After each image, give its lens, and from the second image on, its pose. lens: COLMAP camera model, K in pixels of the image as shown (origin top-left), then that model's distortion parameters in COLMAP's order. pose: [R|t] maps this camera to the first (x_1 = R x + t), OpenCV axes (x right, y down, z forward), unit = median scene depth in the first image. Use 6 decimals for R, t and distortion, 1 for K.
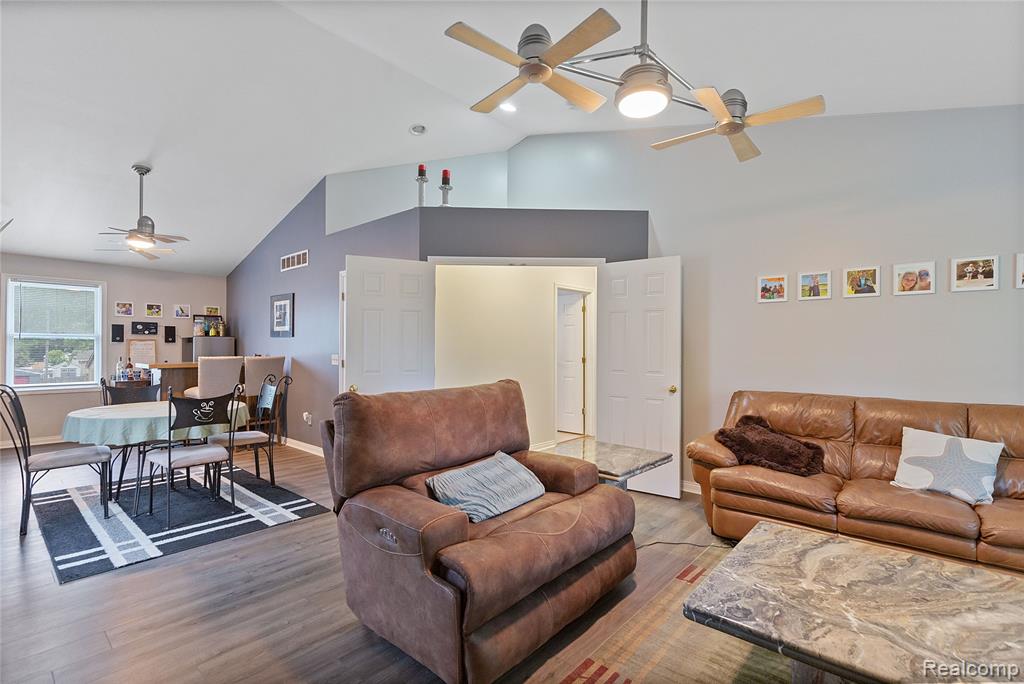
lens RADIAL K [[471.5, 0, 509.9], [0, 471.5, 343.1], [0, 0, 1]] dist [0.012337, 0.001601]
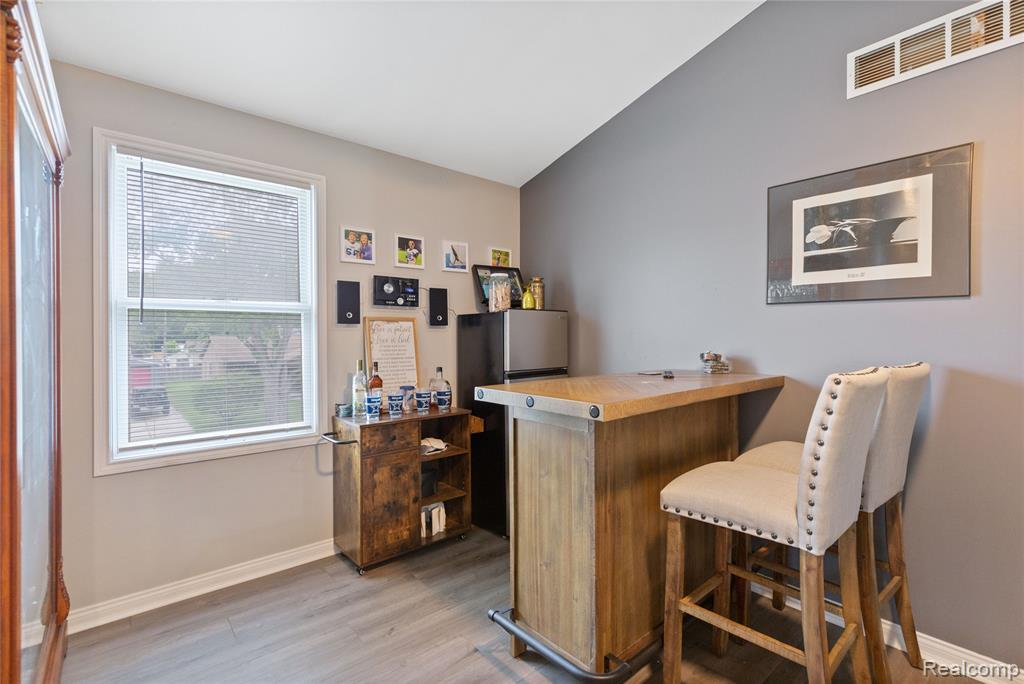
lens RADIAL K [[471.5, 0, 518.4], [0, 471.5, 338.2], [0, 0, 1]] dist [0.012337, 0.001601]
pose [[0.992094, -0.005644, -0.125372, -0.611488], [0.007447, 0.999875, 0.013916, 0.005460], [0.125278, -0.014739, 0.992012, 0.595786]]
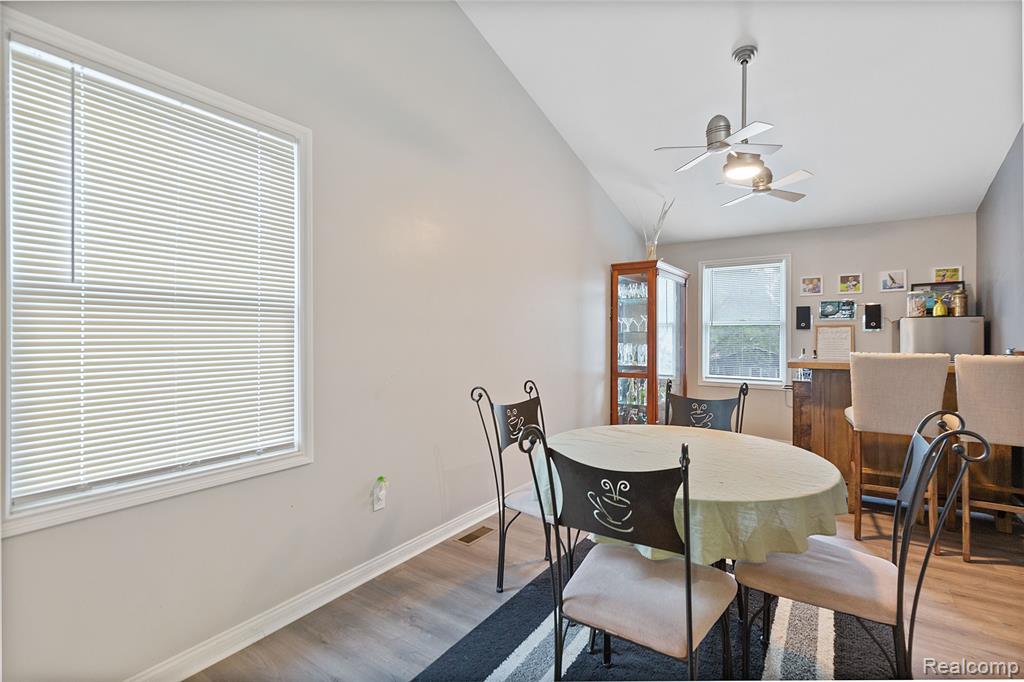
lens RADIAL K [[471.5, 0, 526.7], [0, 471.5, 336.6], [0, 0, 1]] dist [0.012337, 0.001601]
pose [[0.165858, -0.003016, -0.986145, -0.138680], [0.009403, 0.999955, -0.001477, 0.006334], [0.986105, -0.009028, 0.165879, 0.420480]]
